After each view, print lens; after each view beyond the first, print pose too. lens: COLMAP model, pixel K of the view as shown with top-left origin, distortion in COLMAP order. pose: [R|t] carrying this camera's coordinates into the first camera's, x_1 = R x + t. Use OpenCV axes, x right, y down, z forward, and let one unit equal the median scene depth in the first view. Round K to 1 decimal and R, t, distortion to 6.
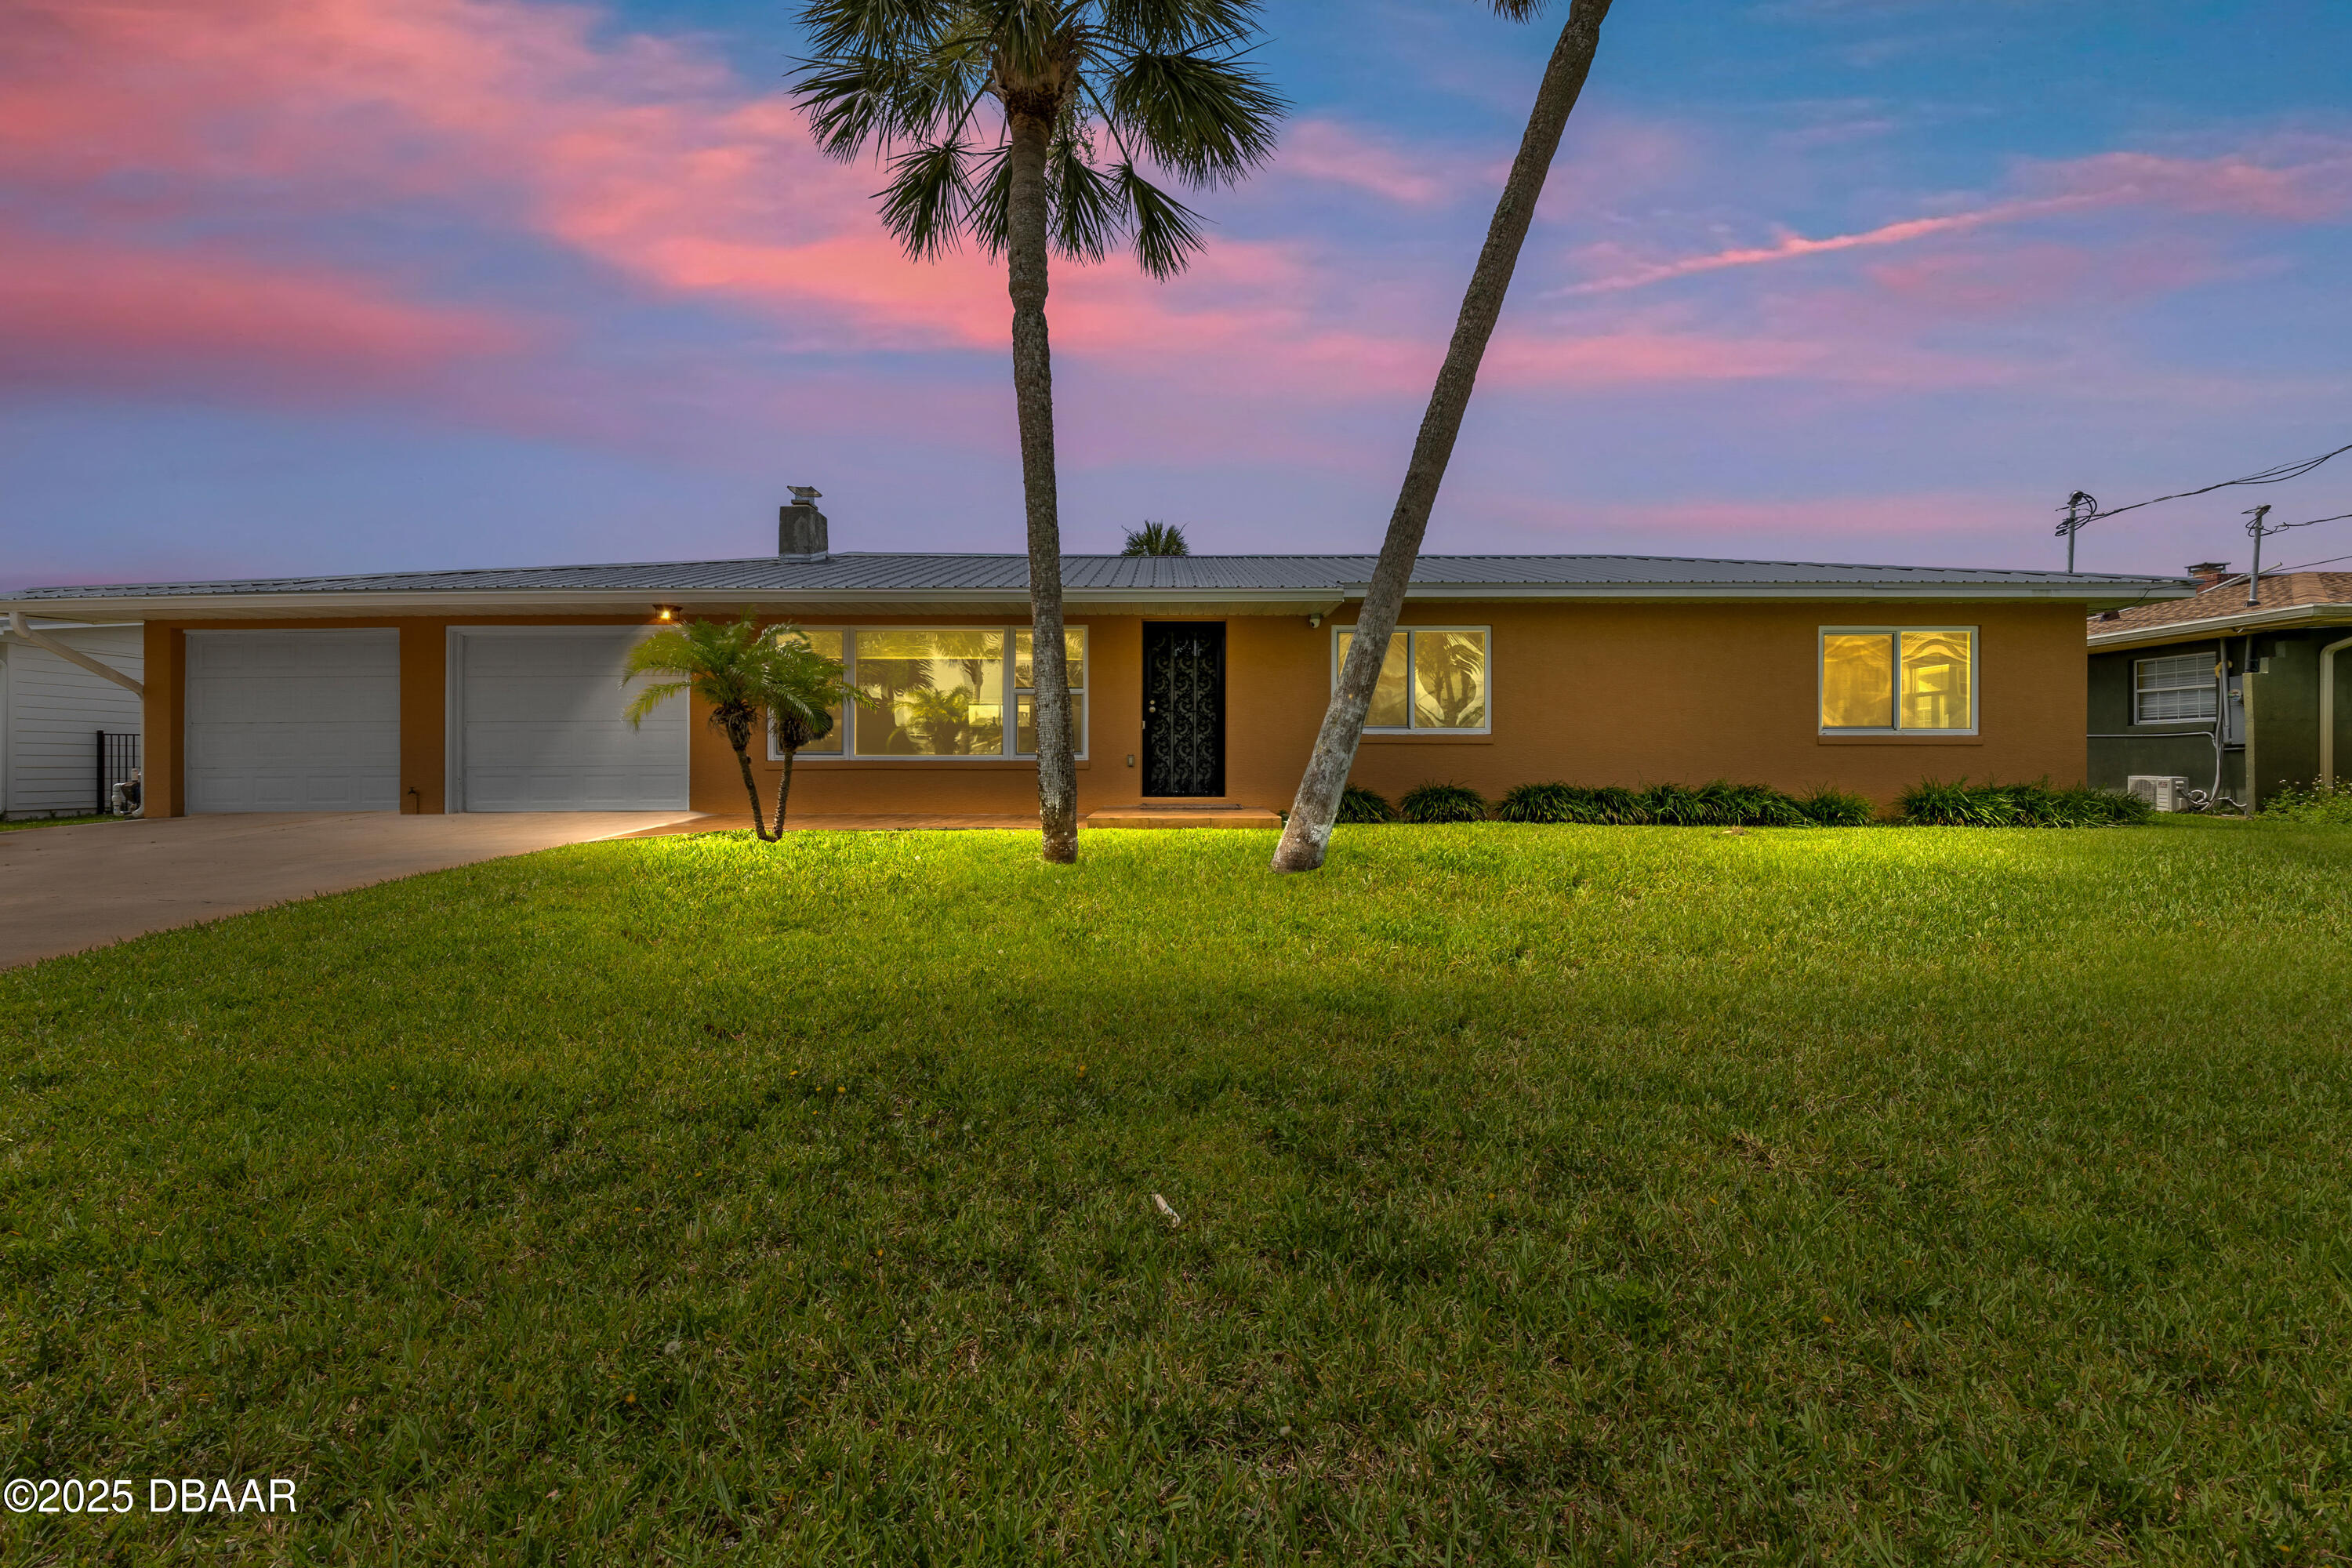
lens RADIAL K [[1066.9, 0, 1170.9], [0, 1066.9, 763.5], [0, 0, 1]] dist [0.005360, 0.000419]
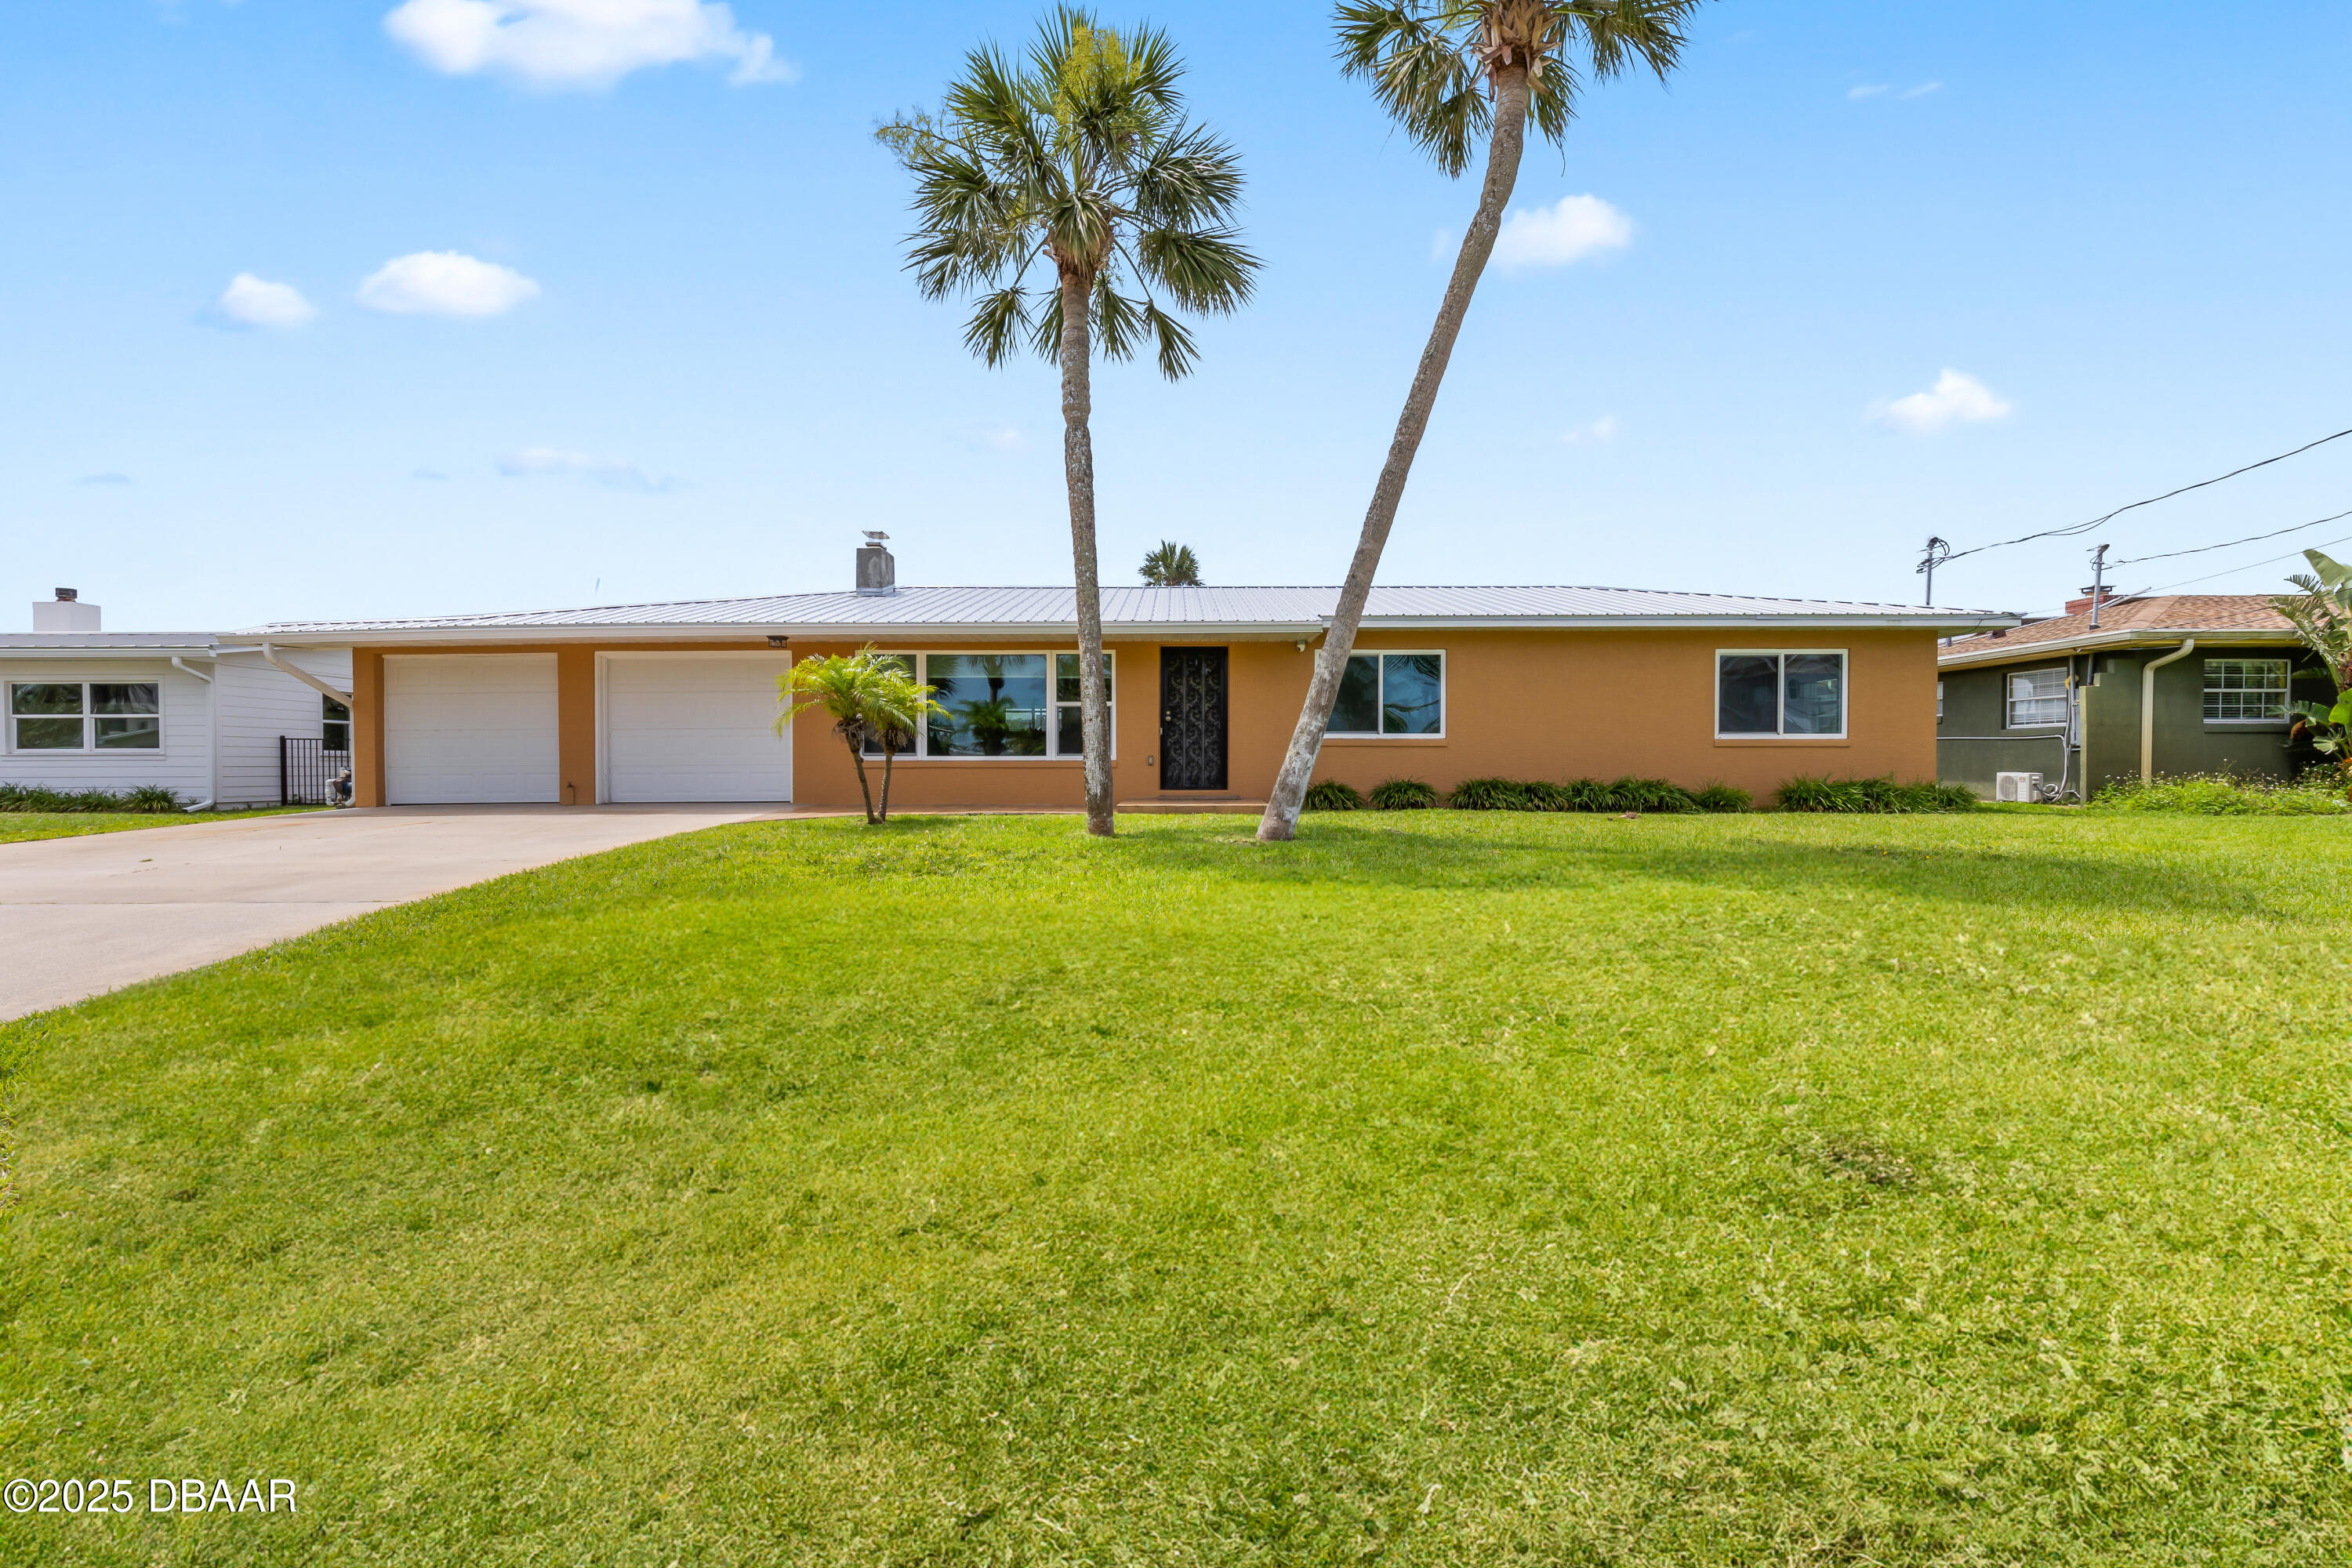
lens RADIAL K [[1066.9, 0, 1170.9], [0, 1066.9, 763.5], [0, 0, 1]] dist [0.005360, 0.000419]
pose [[0.999910, -0.000968, -0.013394, 0.002035], [0.000981, 0.999999, 0.000945, -0.000194], [0.013394, -0.000958, 0.999910, -0.246020]]
